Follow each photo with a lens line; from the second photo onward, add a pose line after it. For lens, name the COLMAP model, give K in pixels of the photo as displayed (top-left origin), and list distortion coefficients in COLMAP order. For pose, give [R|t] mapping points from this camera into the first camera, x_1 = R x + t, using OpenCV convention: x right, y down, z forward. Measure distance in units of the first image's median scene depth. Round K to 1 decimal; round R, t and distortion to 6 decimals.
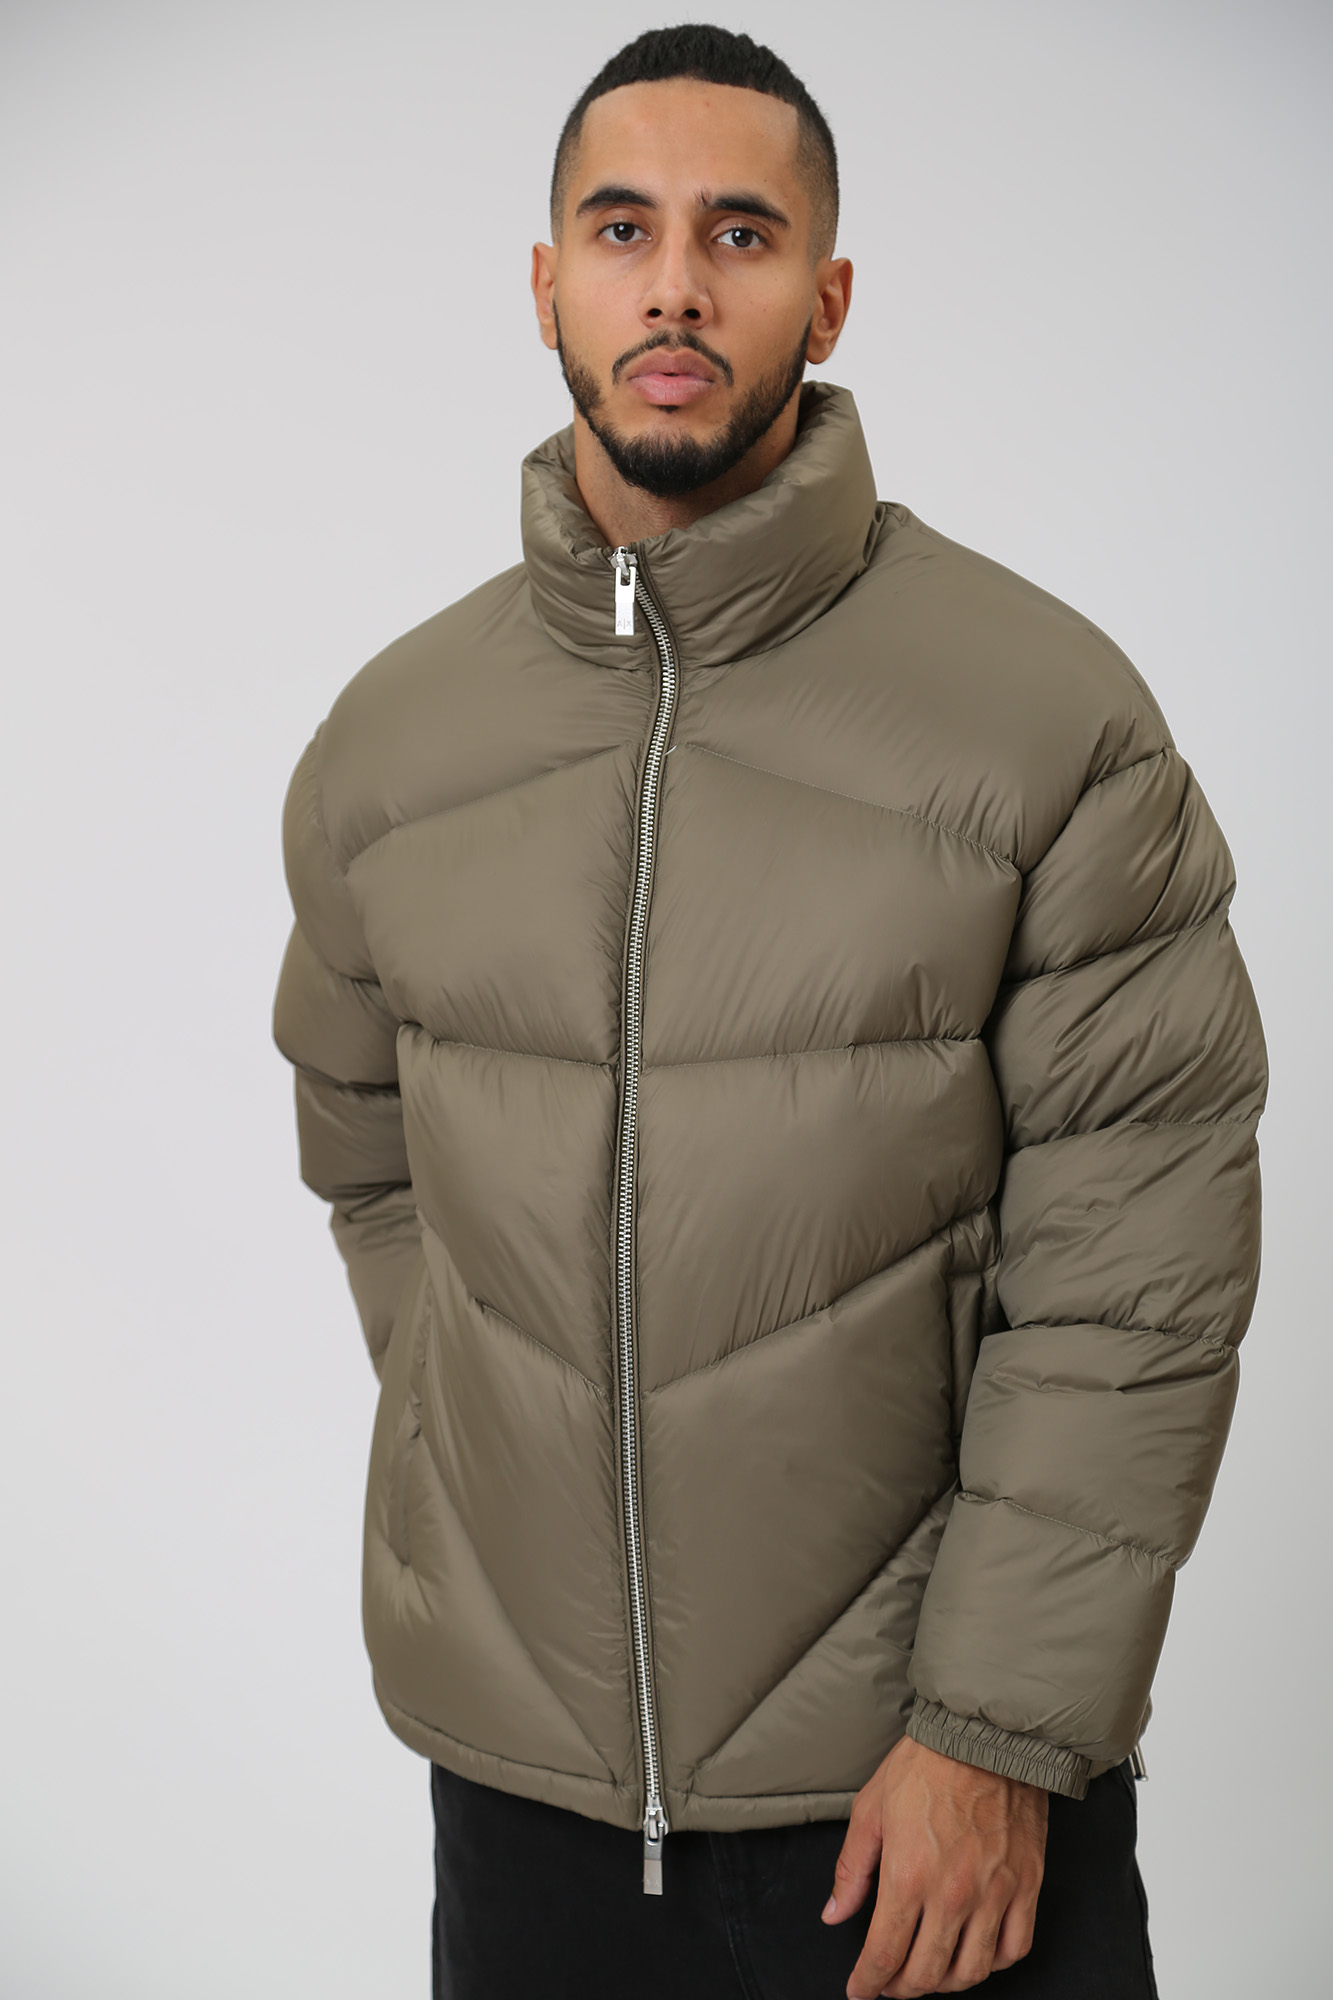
lens RADIAL K [[4876.3, 0, 662.2], [0, 4876.3, 1002.8], [0, 0, 1]] dist [1.127702, 0.000000]
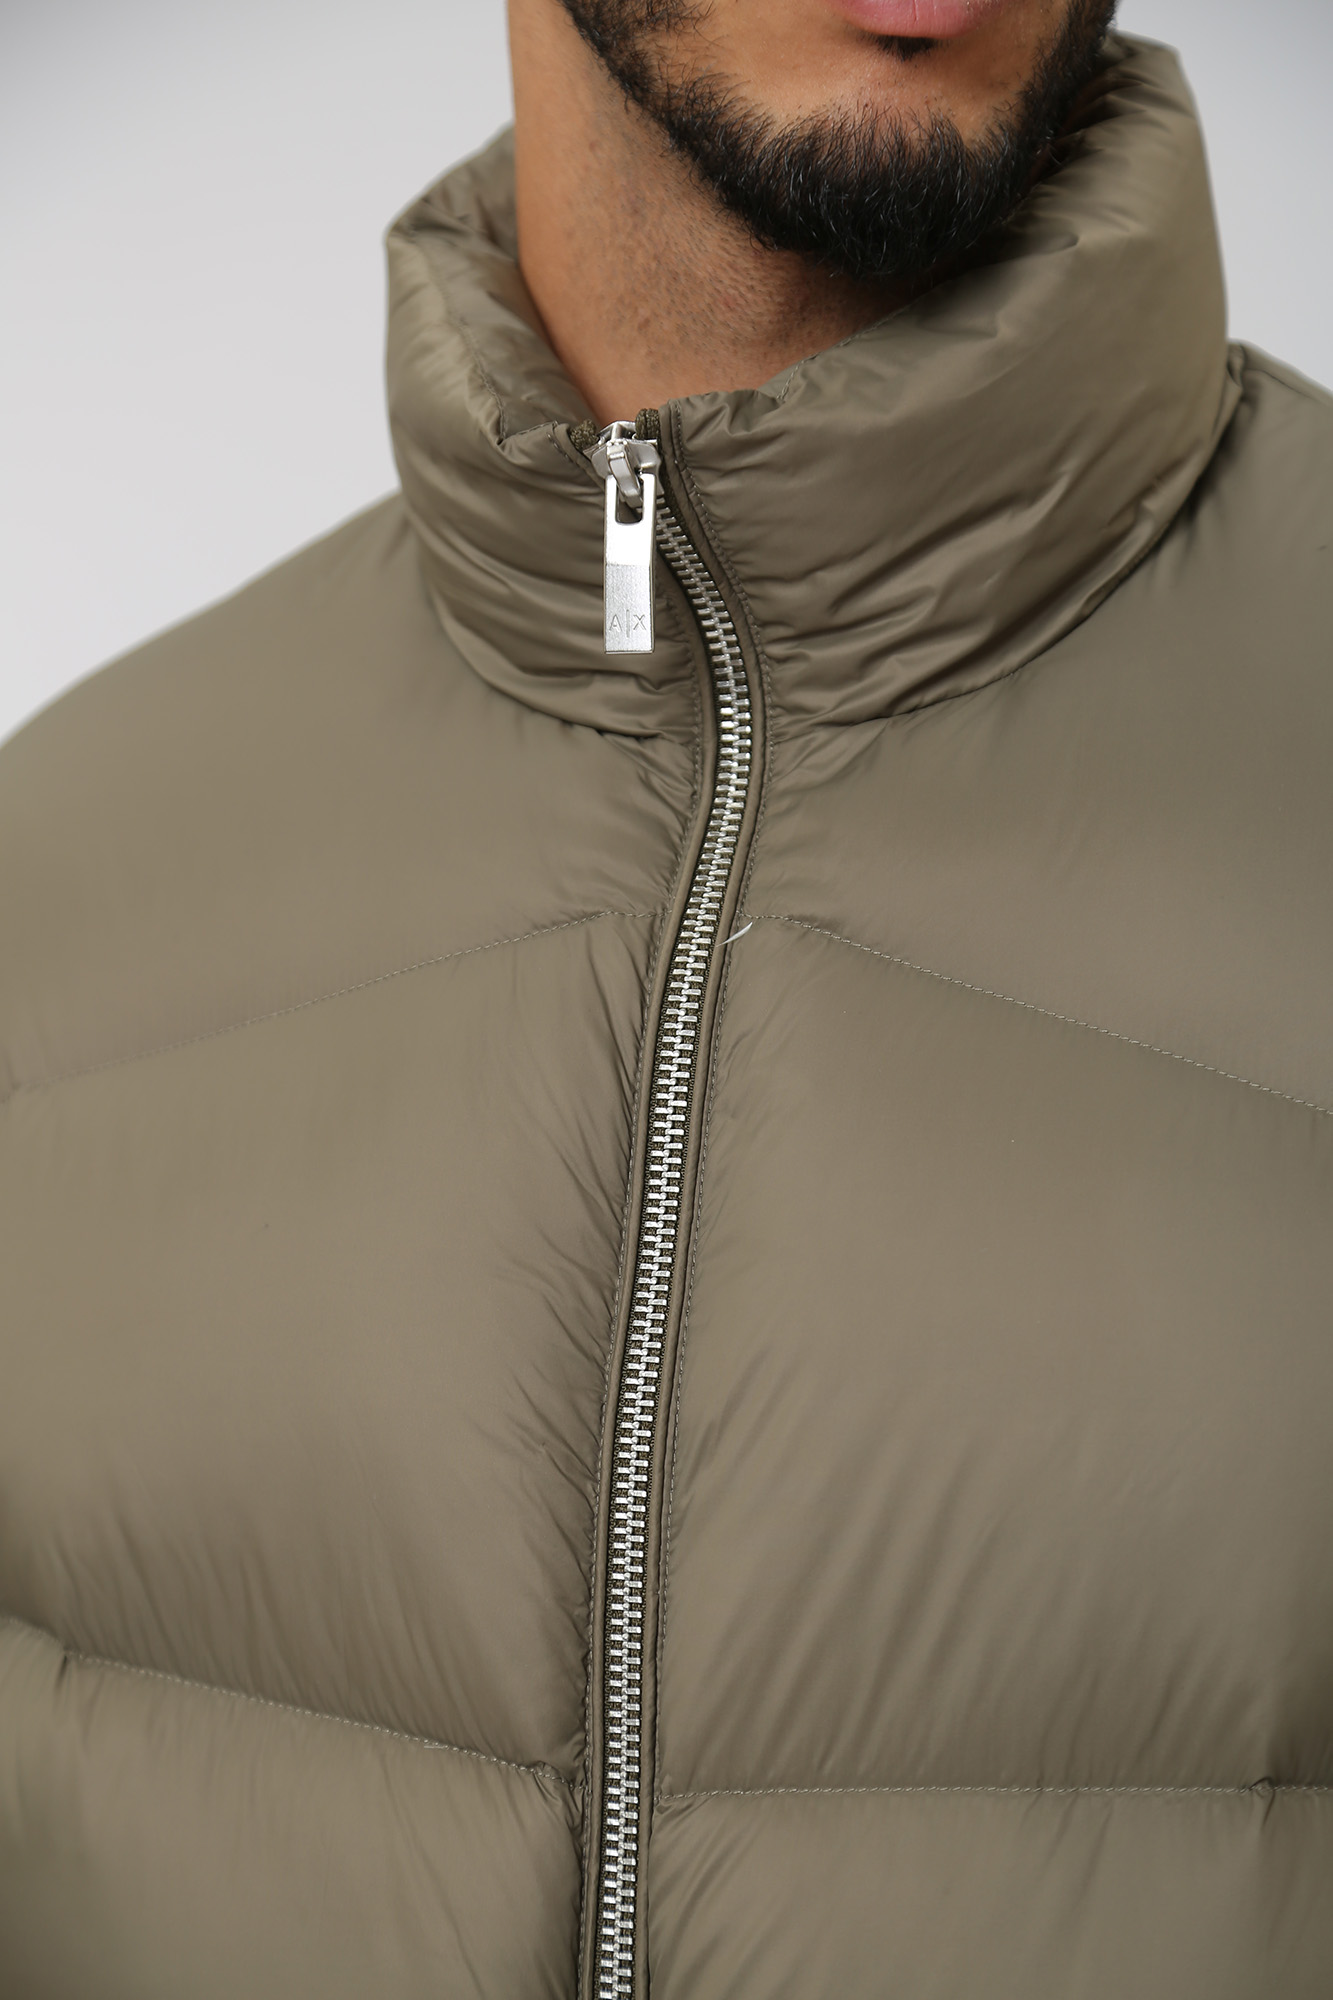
lens RADIAL K [[4876.3, 0, 590.1], [0, 4876.3, 988.8], [0, 0, 1]] dist [1.127702, 0.000000]
pose [[0.999532, 0.022503, -0.020719, -0.001528], [-0.022967, 0.999484, -0.022440, -0.037201], [0.020203, 0.022905, 0.999533, 0.596522]]
